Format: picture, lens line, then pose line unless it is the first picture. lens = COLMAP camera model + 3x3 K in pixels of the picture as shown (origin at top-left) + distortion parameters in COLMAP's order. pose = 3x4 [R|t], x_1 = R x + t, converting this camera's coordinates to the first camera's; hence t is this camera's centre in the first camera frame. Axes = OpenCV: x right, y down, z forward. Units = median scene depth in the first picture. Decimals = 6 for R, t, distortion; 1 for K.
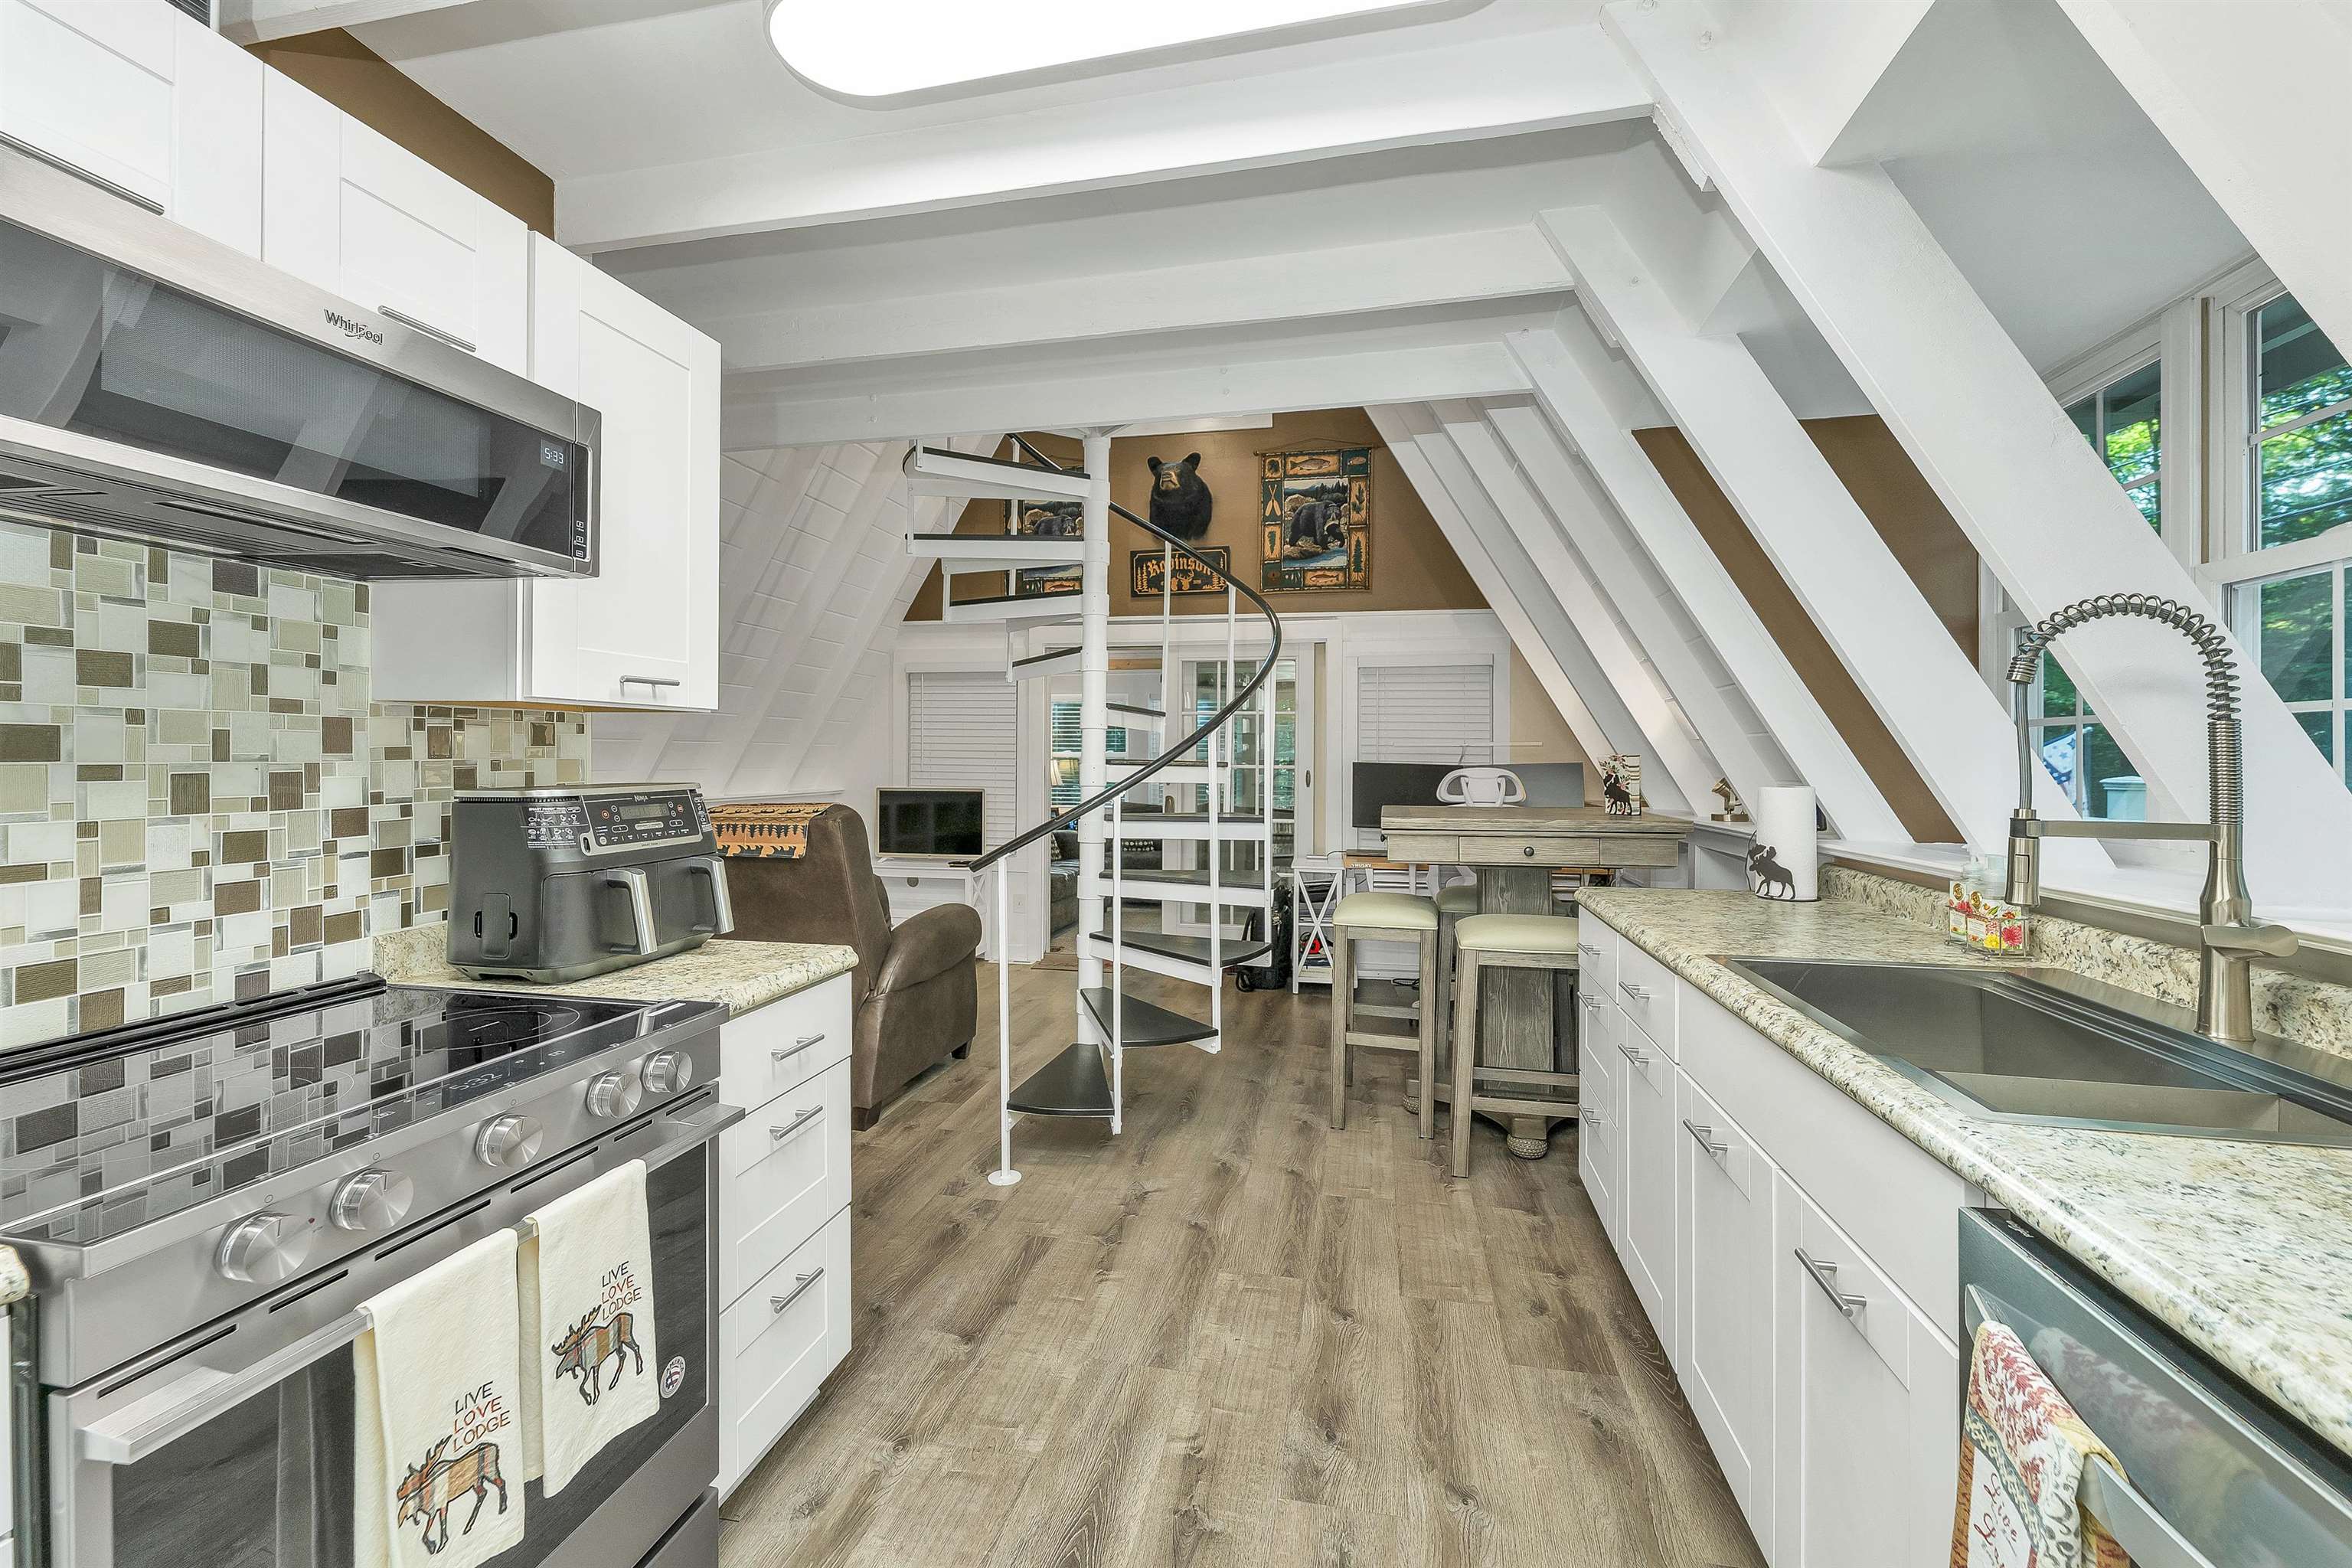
lens RADIAL K [[968.5, 0, 1154.0], [0, 968.5, 762.2], [0, 0, 1]] dist [0.004150, 0.000108]
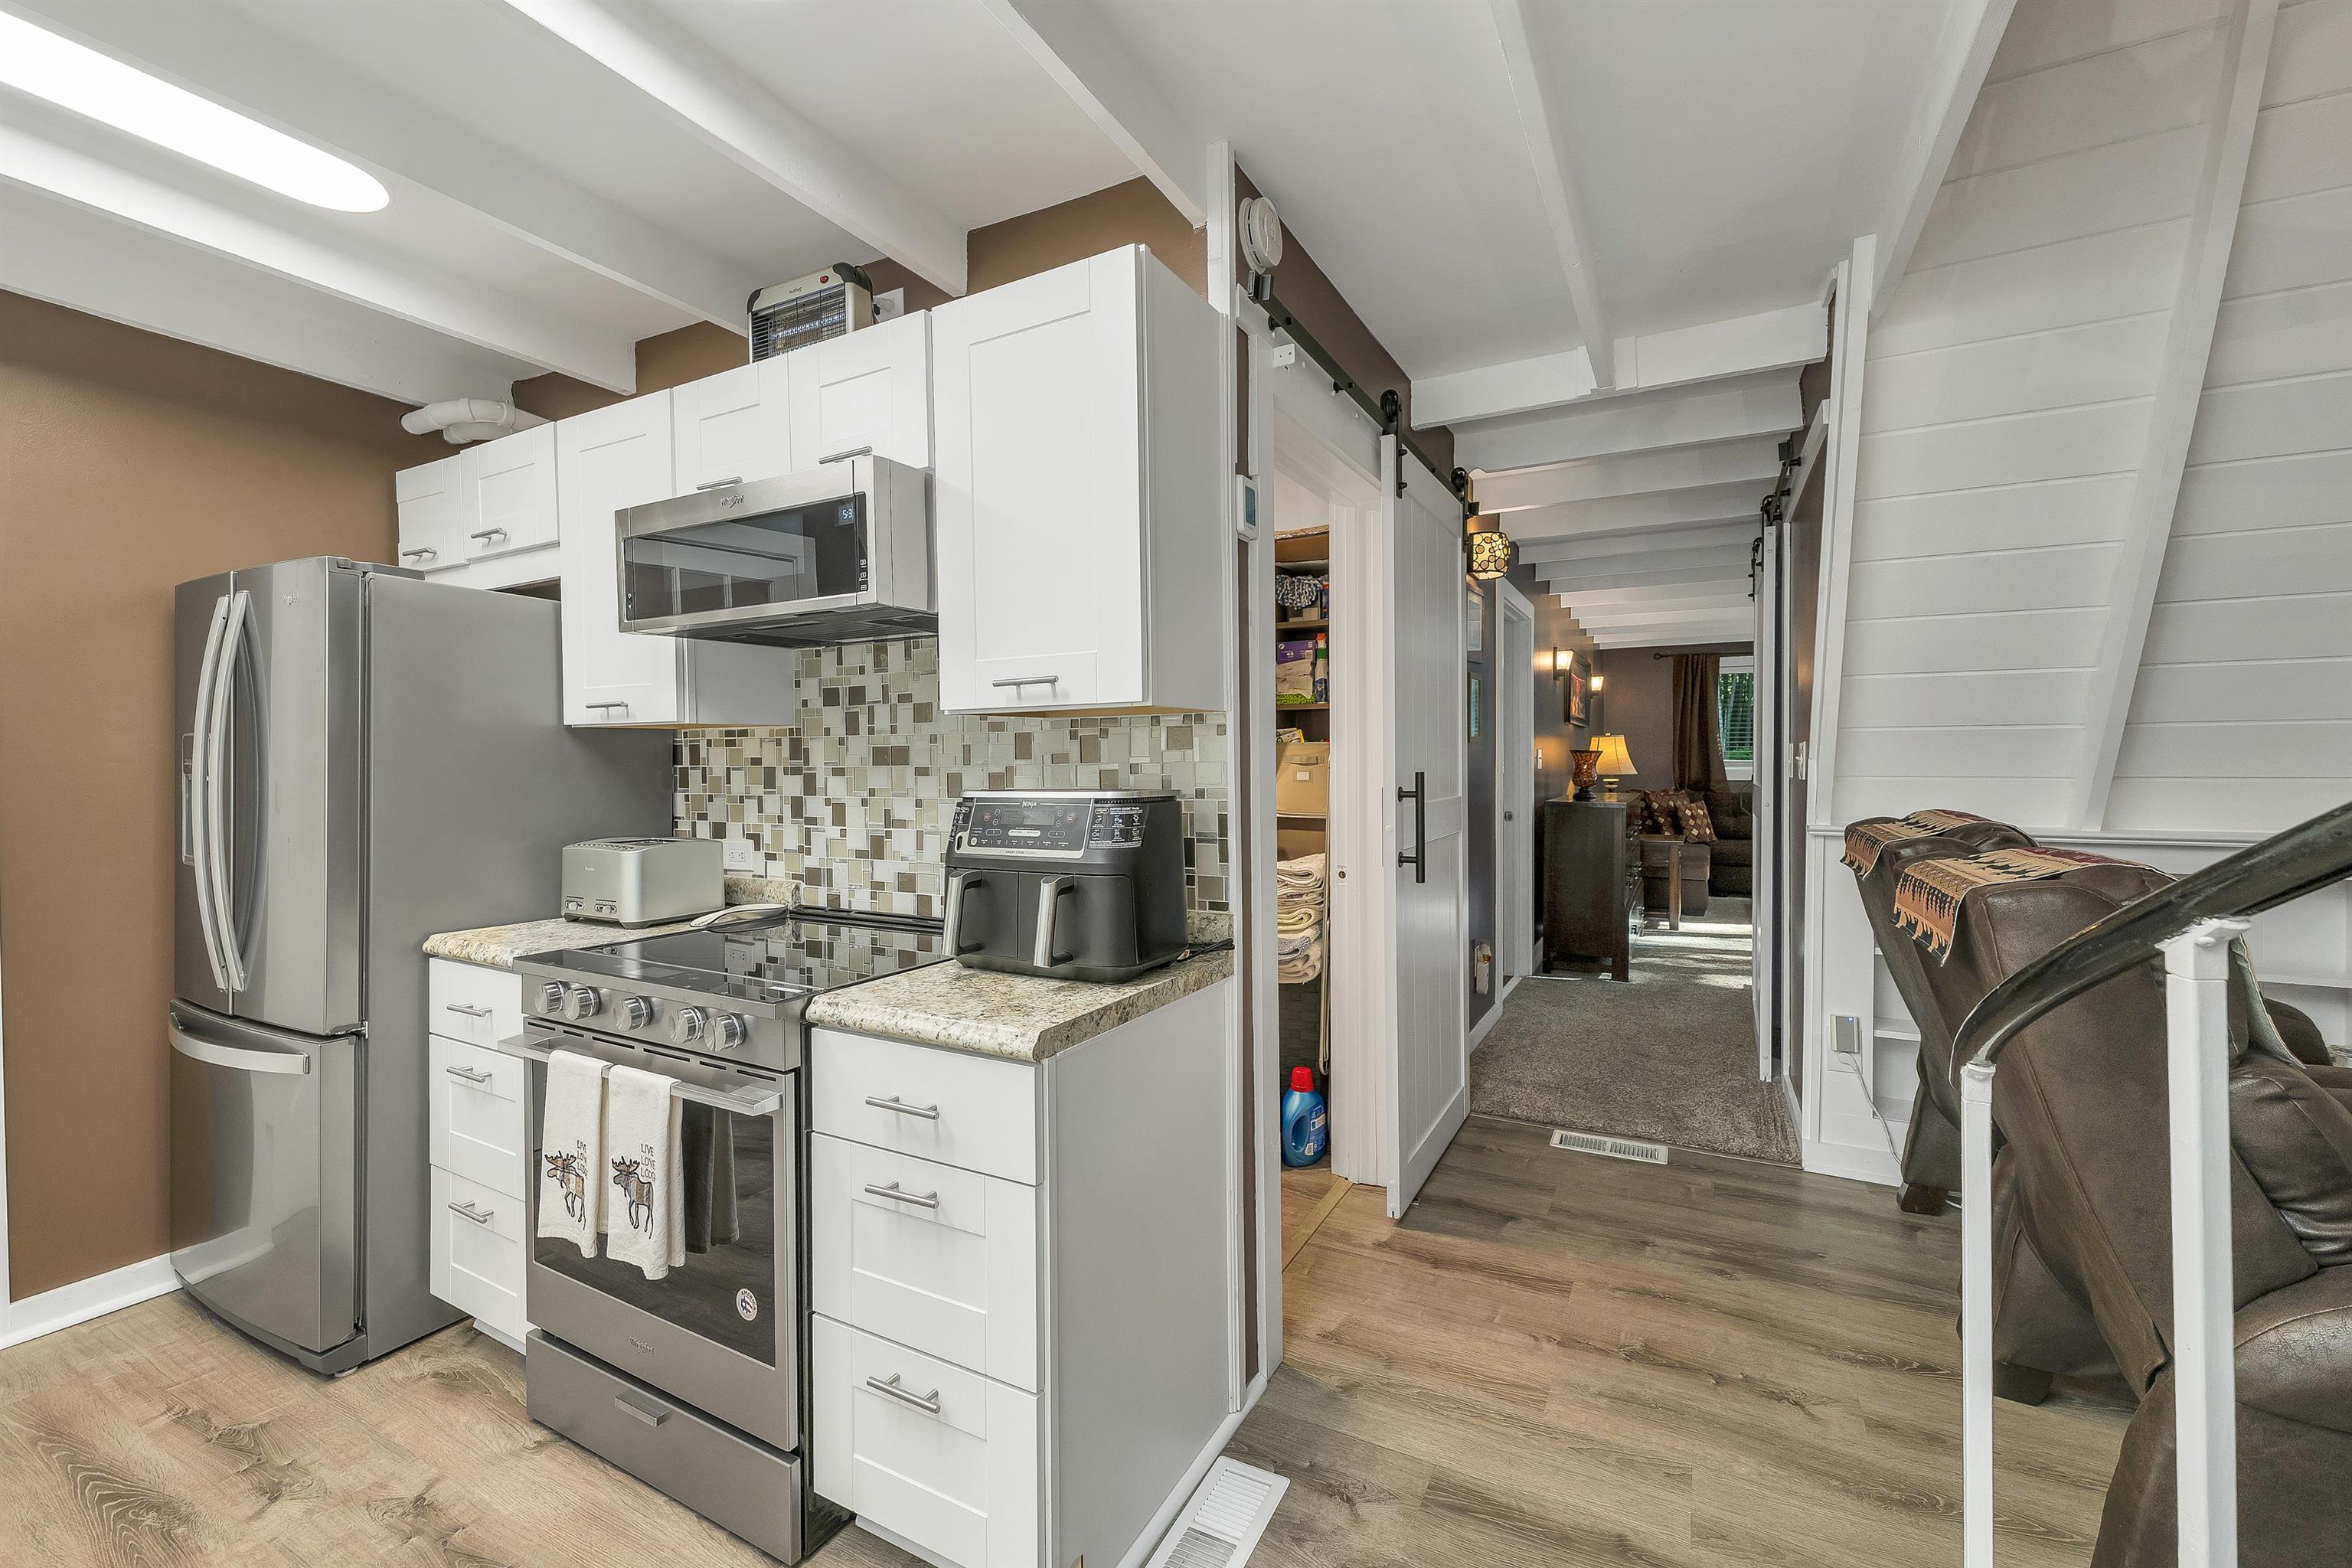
lens RADIAL K [[968.5, 0, 1167.1], [0, 968.5, 780.7], [0, 0, 1]] dist [0.004150, 0.000108]
pose [[-0.273454, 0.019427, -0.961689, 0.353162], [0.001999, 0.999805, 0.019629, -0.004638], [0.961883, 0.003445, -0.273439, 1.375035]]
